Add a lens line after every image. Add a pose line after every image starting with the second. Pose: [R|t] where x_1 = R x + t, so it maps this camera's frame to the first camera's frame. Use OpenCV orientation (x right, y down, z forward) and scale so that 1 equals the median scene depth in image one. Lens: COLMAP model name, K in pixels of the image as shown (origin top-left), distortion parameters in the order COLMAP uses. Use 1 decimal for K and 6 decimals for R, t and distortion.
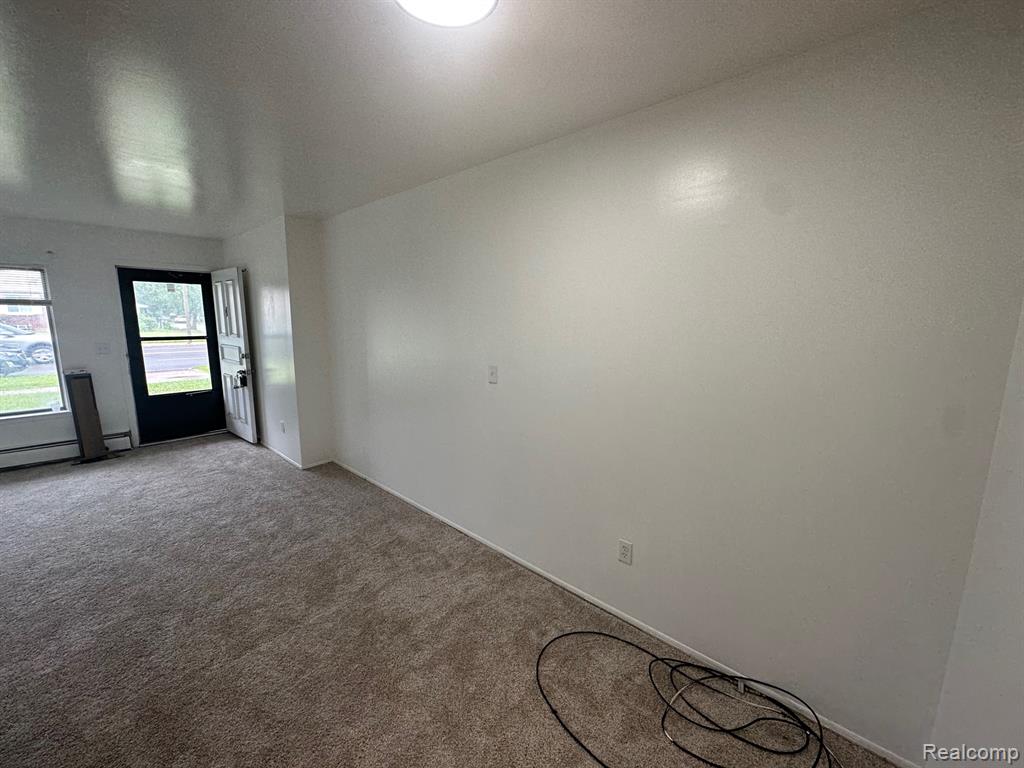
lens RADIAL K [[406.1, 0, 510.9], [0, 406.1, 381.0], [0, 0, 1]] dist [-0.001703, -0.000298]
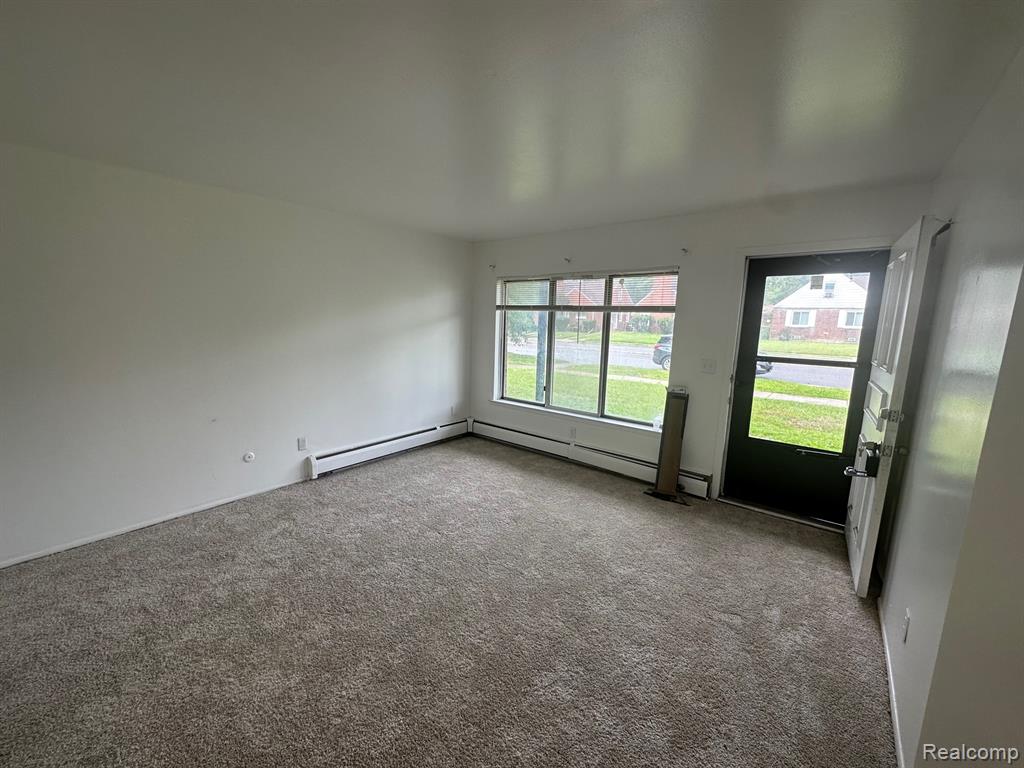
lens RADIAL K [[406.1, 0, 510.9], [0, 406.1, 381.0], [0, 0, 1]] dist [-0.001703, -0.000298]
pose [[0.054332, 0.145500, -0.987865, -0.234907], [-0.176934, 0.975074, 0.133885, -0.086294], [0.982722, 0.167513, 0.078722, 0.545011]]
